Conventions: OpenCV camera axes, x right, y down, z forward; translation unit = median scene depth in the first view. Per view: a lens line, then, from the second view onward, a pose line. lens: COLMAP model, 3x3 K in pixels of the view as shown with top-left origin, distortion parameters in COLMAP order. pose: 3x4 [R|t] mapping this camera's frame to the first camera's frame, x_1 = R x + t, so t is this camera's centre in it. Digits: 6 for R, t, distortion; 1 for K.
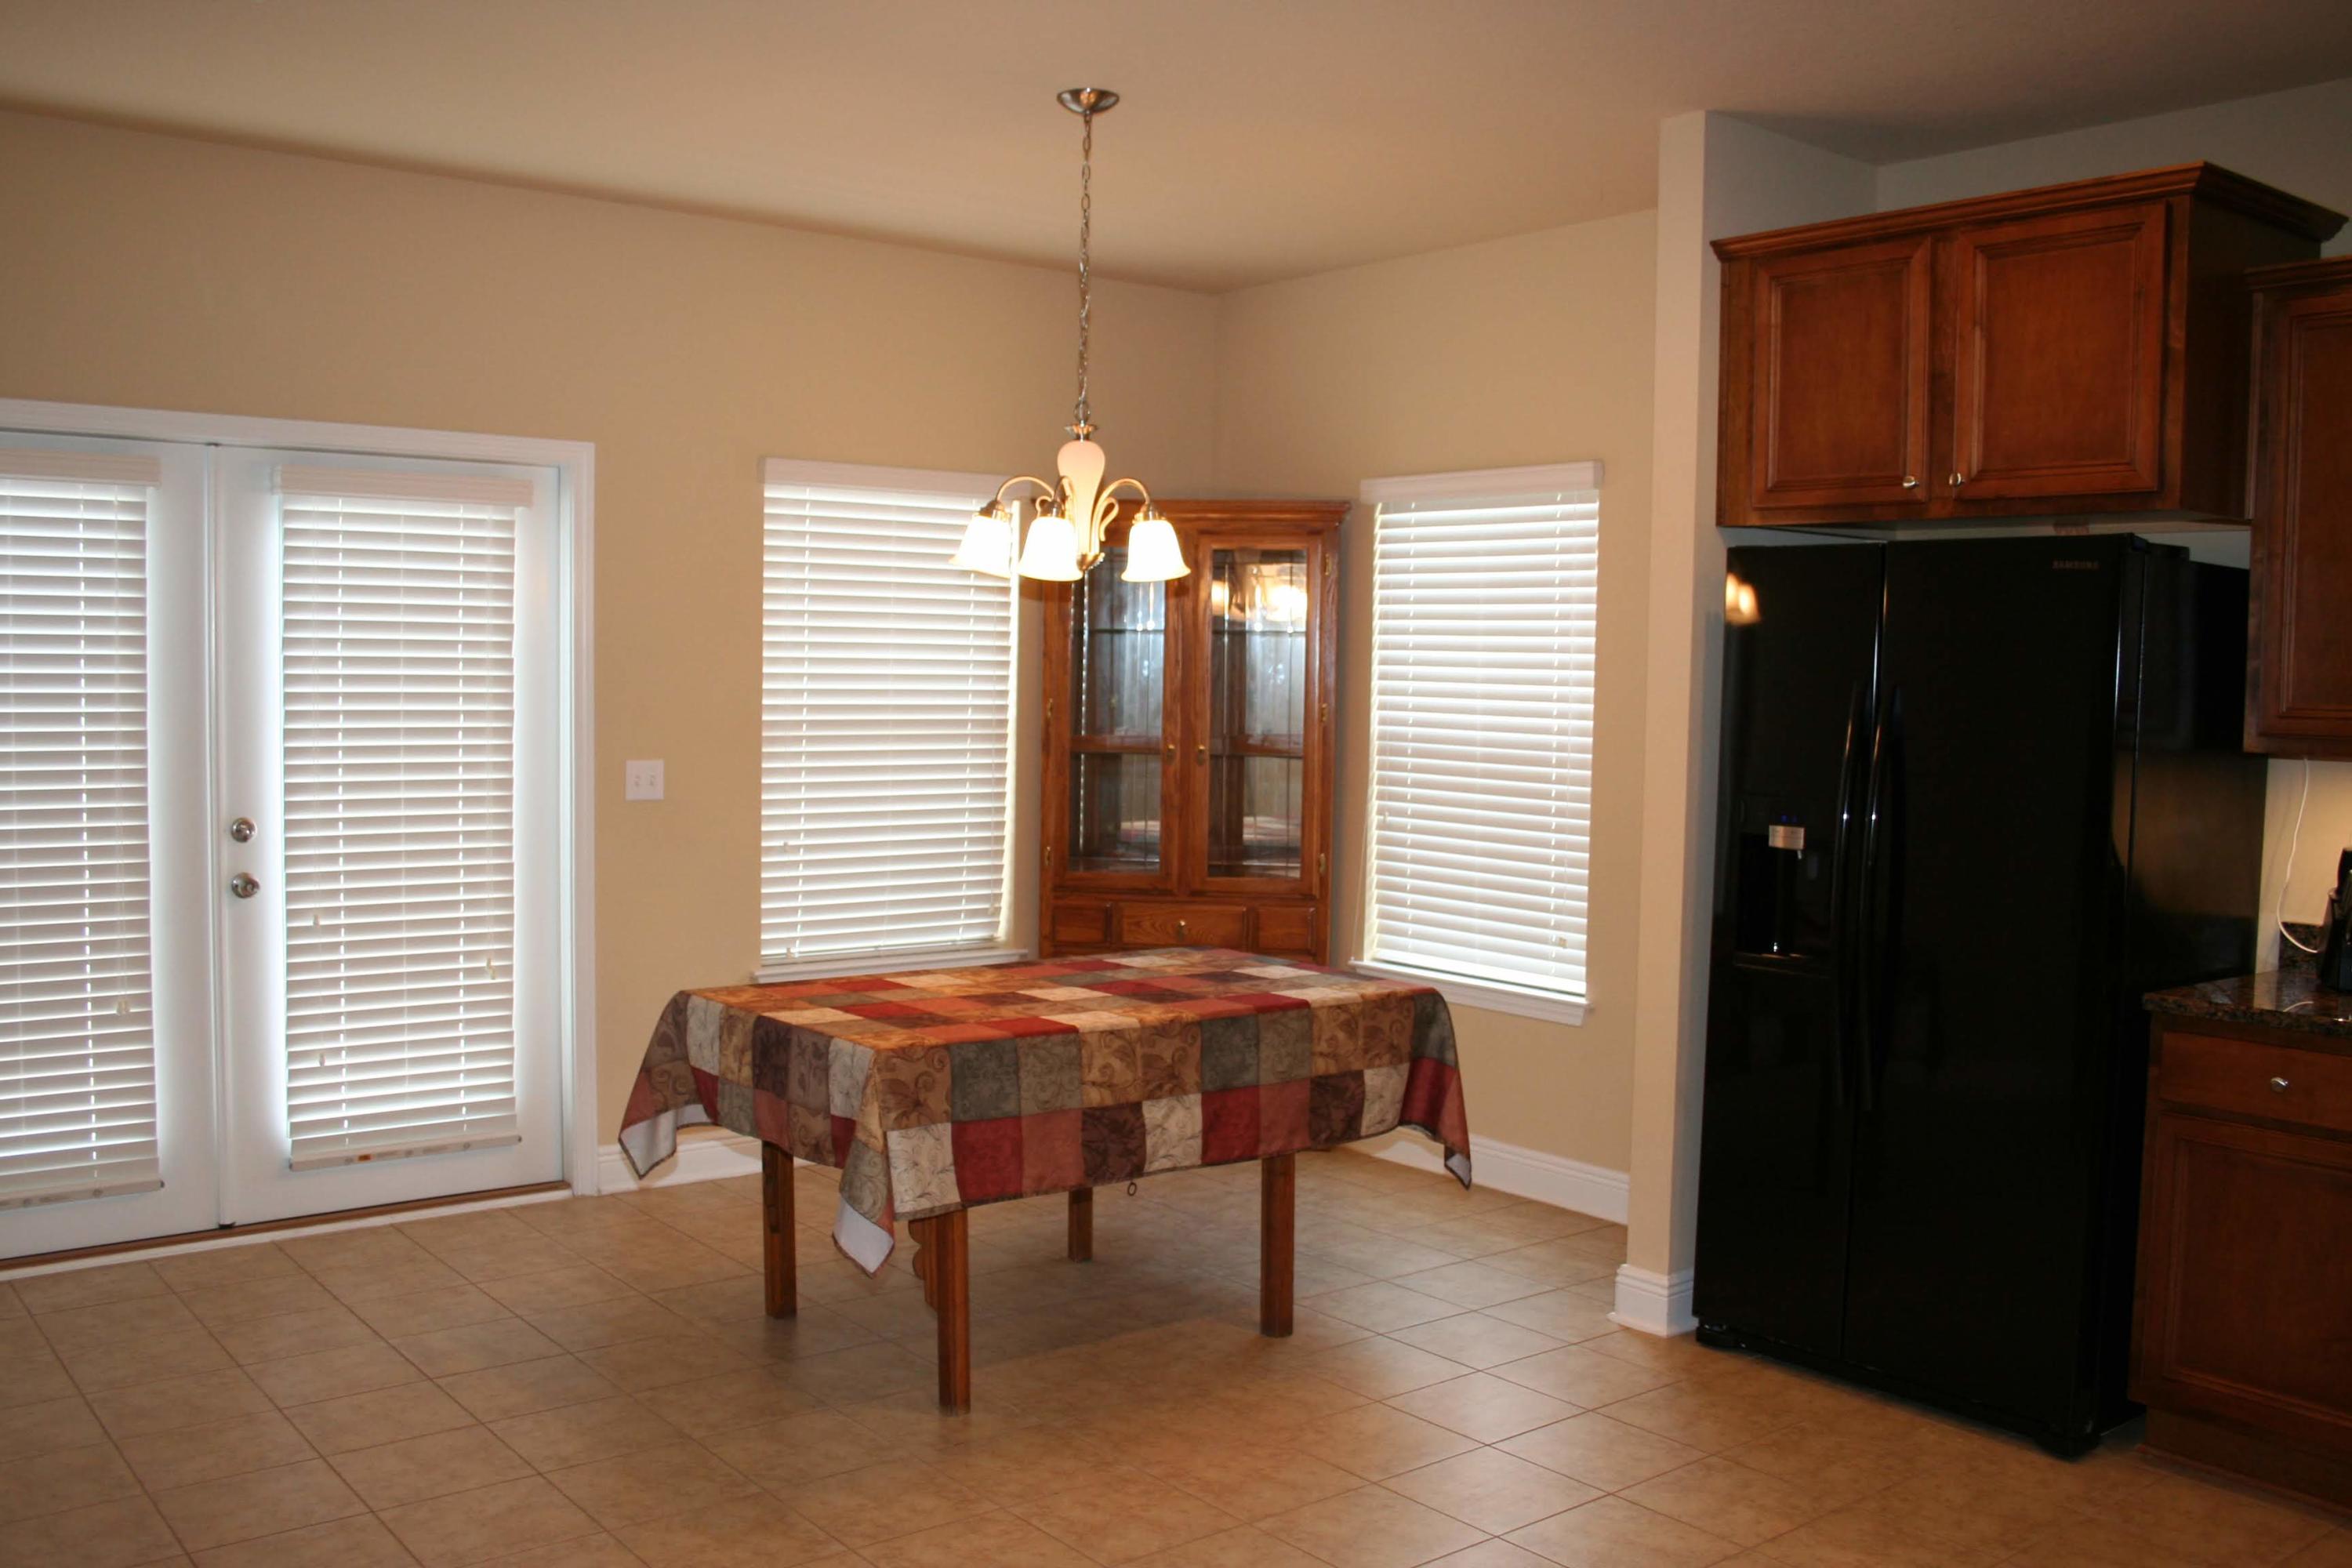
lens RADIAL K [[2036.1, 0, 1176.0], [0, 2036.1, 784.0], [0, 0, 1]] dist [-0.128576, 0.088242]
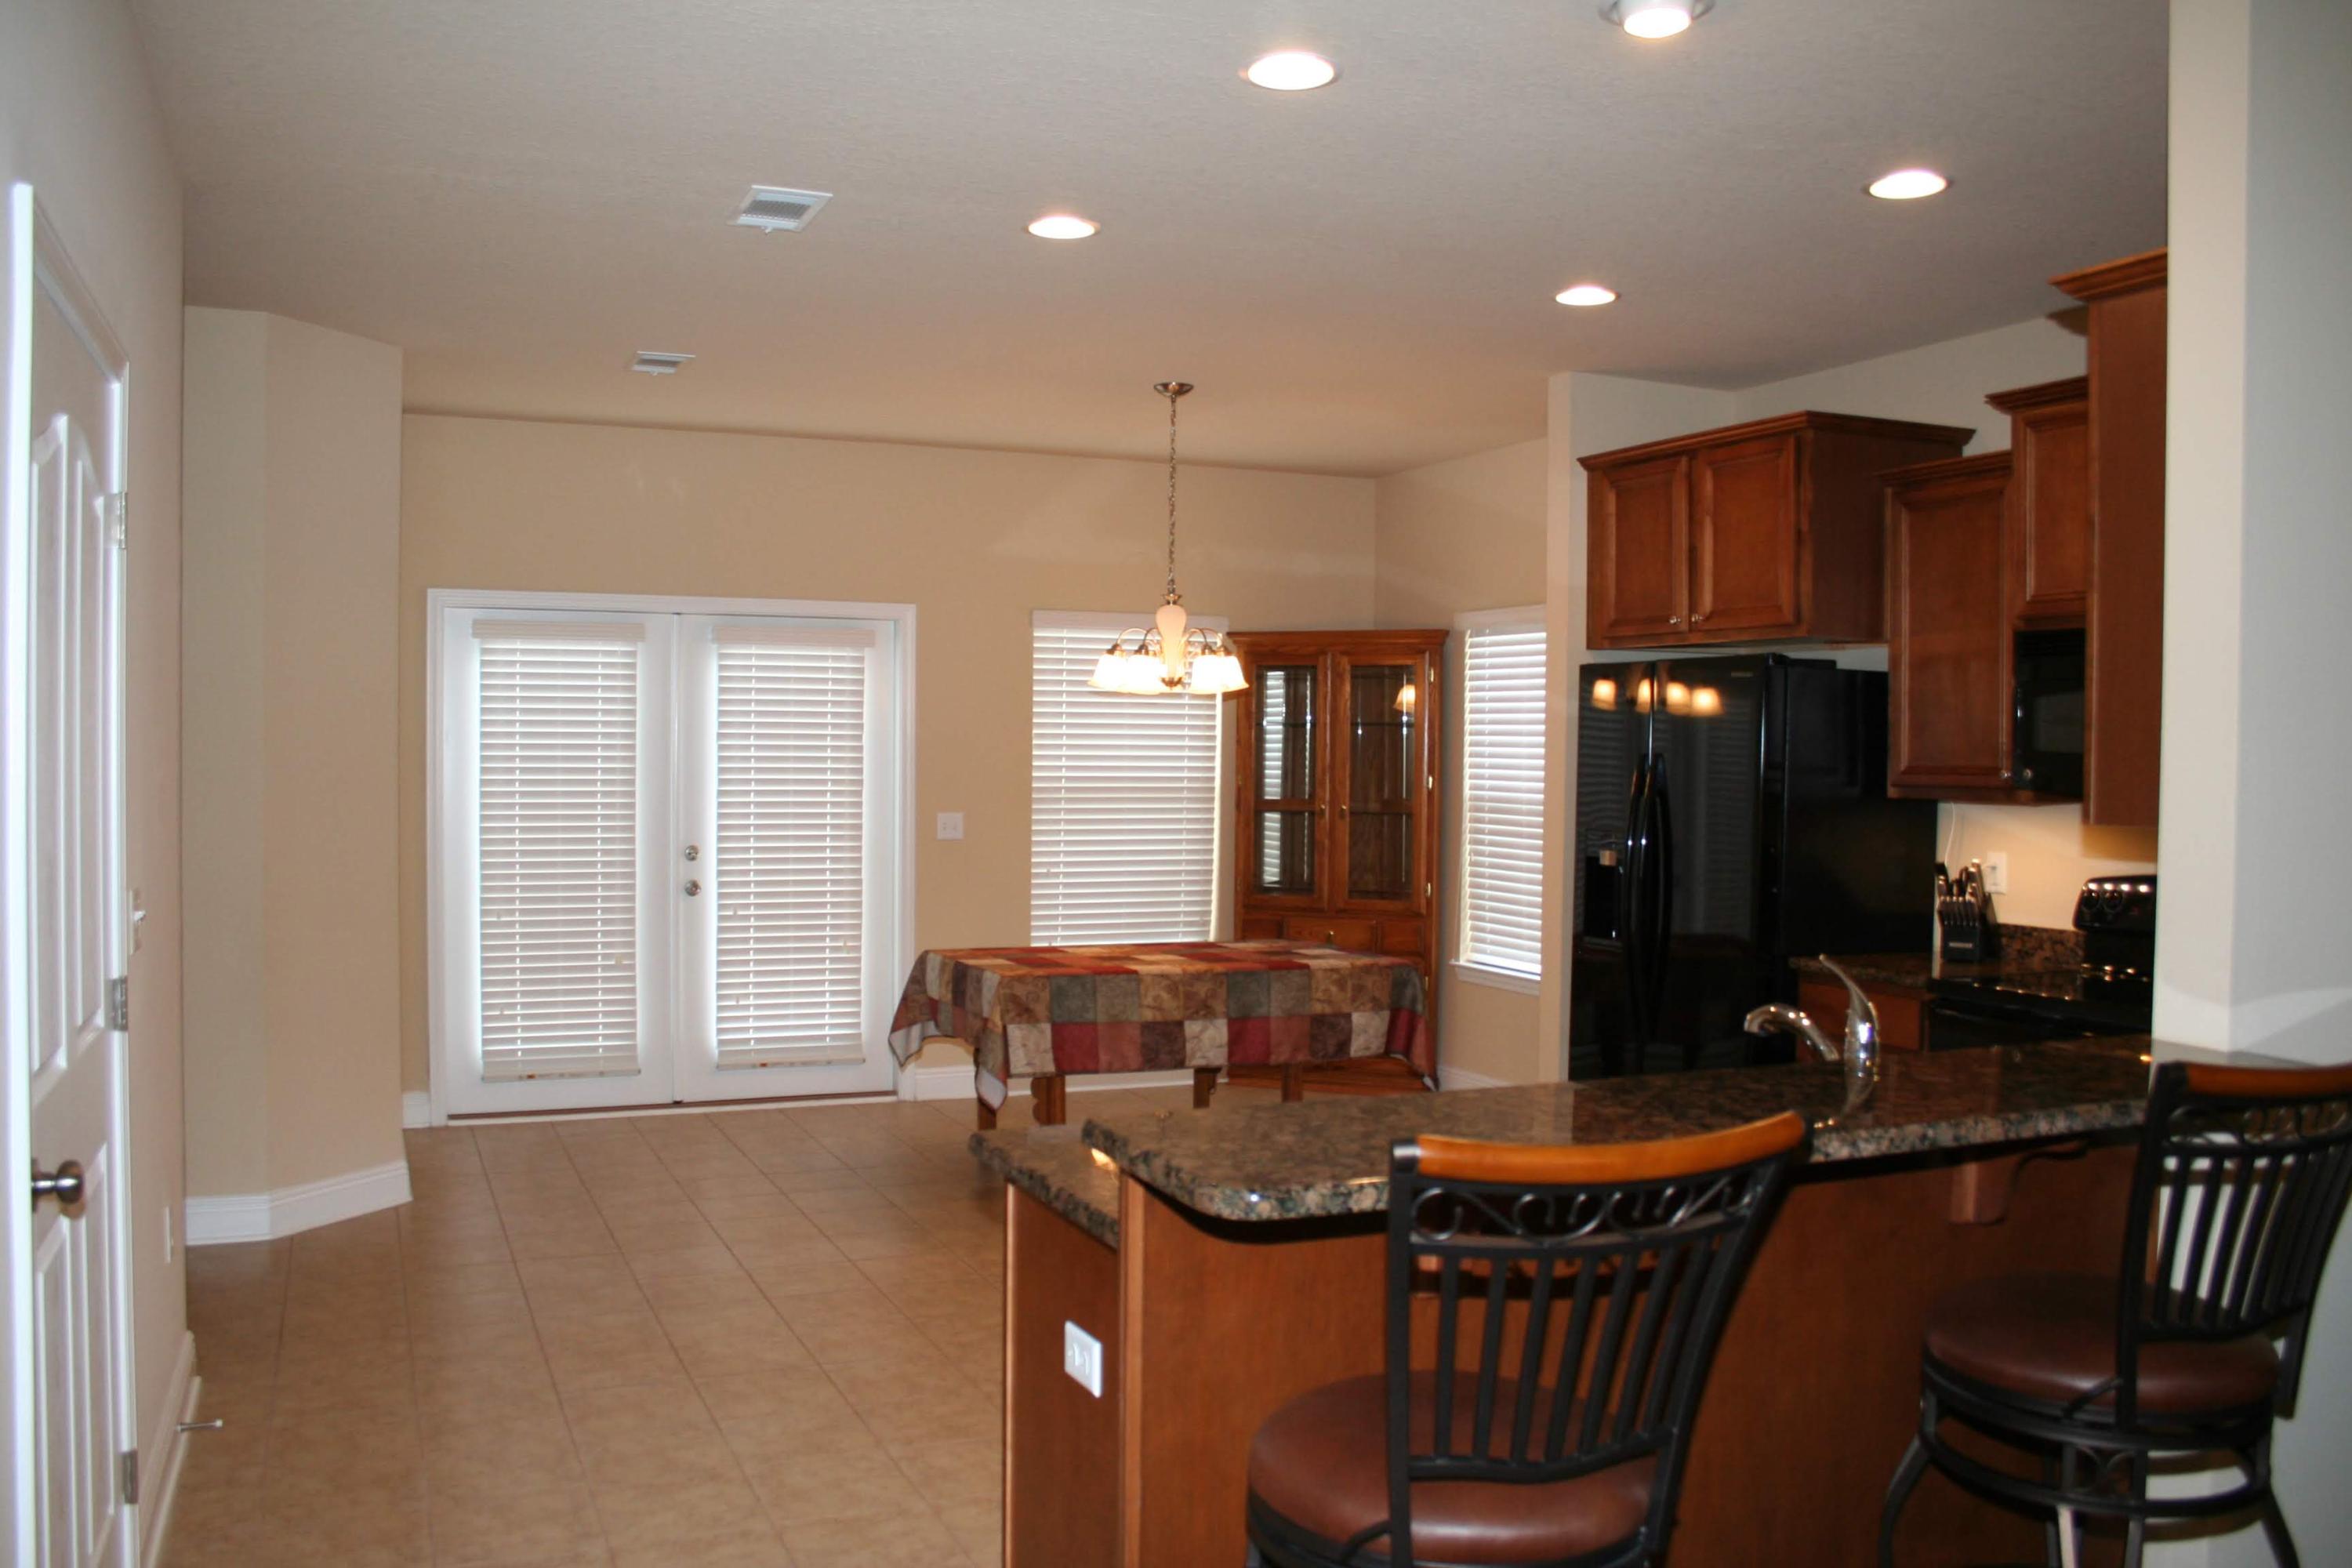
lens RADIAL K [[1929.2, 0, 1176.0], [0, 1929.2, 784.0], [0, 0, 1]] dist [-0.146377, 0.110545]
pose [[0.965067, -0.002641, -0.261992, 0.308258], [-0.008589, 0.999093, -0.041709, 0.028259], [0.261864, 0.042502, 0.964168, -0.382869]]
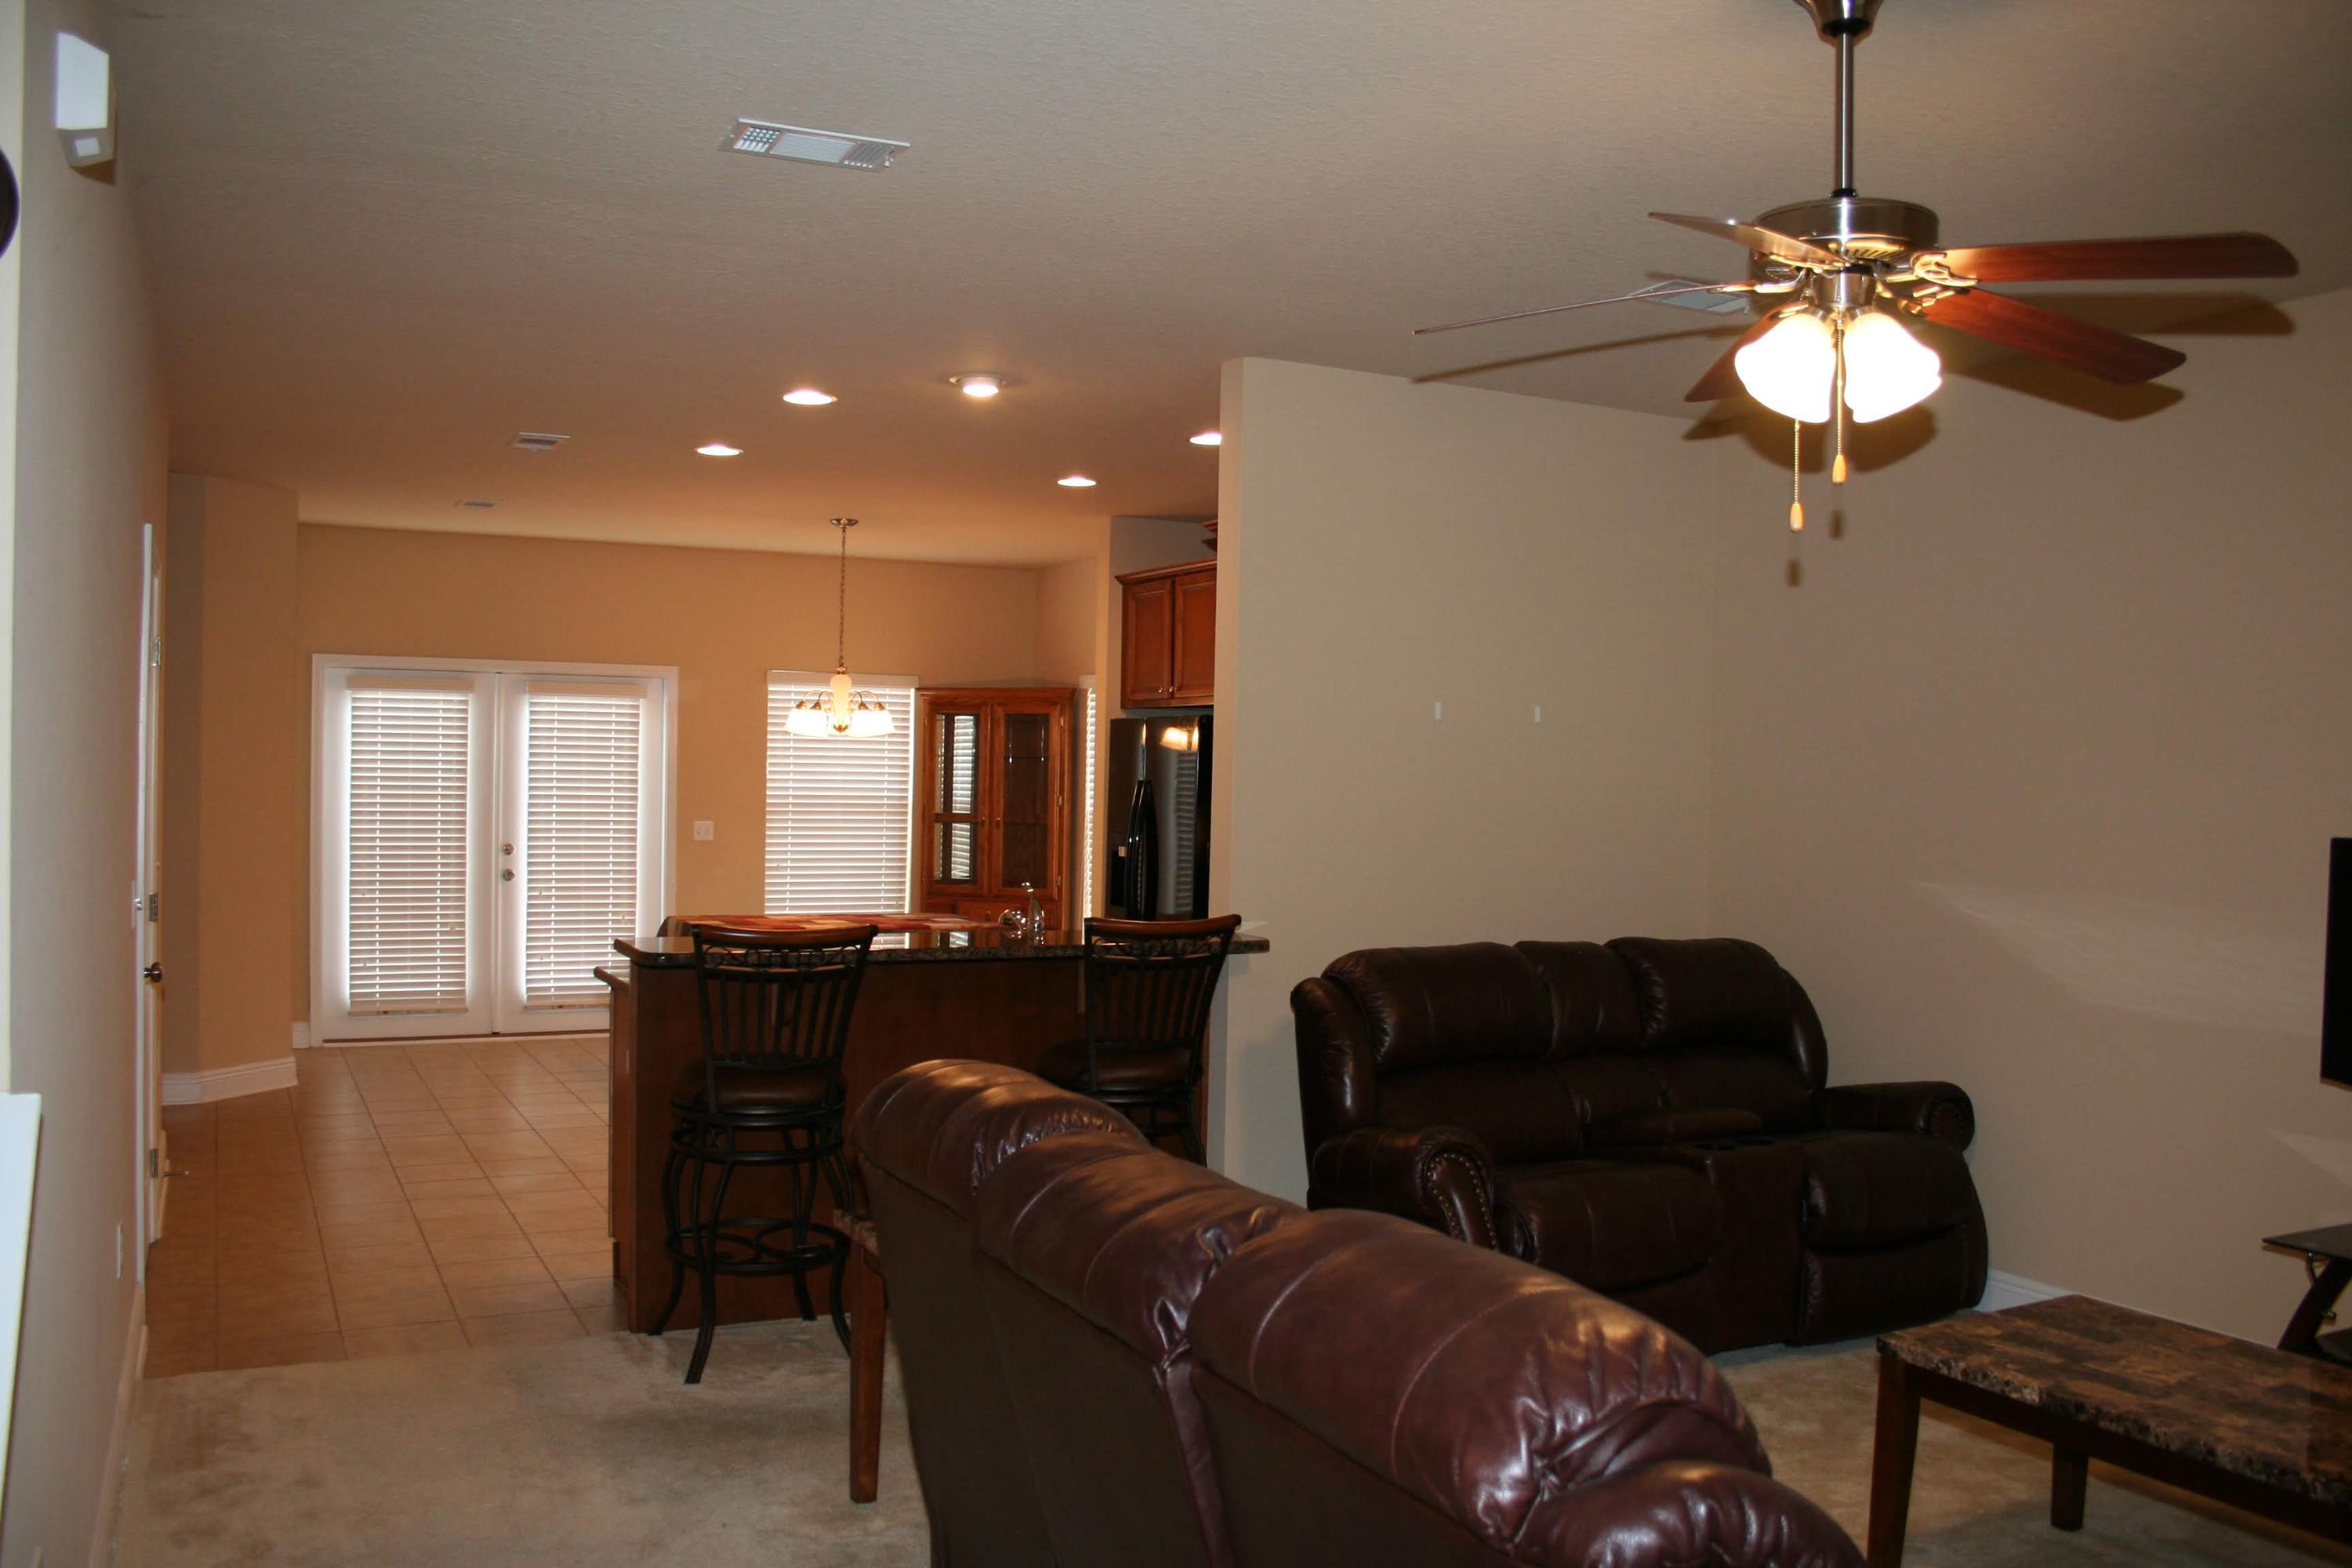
lens RADIAL K [[1929.2, 0, 1176.0], [0, 1929.2, 784.0], [0, 0, 1]] dist [-0.146377, 0.110545]
pose [[0.979232, 0.000947, -0.202743, 0.660983], [-0.012283, 0.998429, -0.054666, 0.056159], [0.202372, 0.056021, 0.977705, -0.878389]]
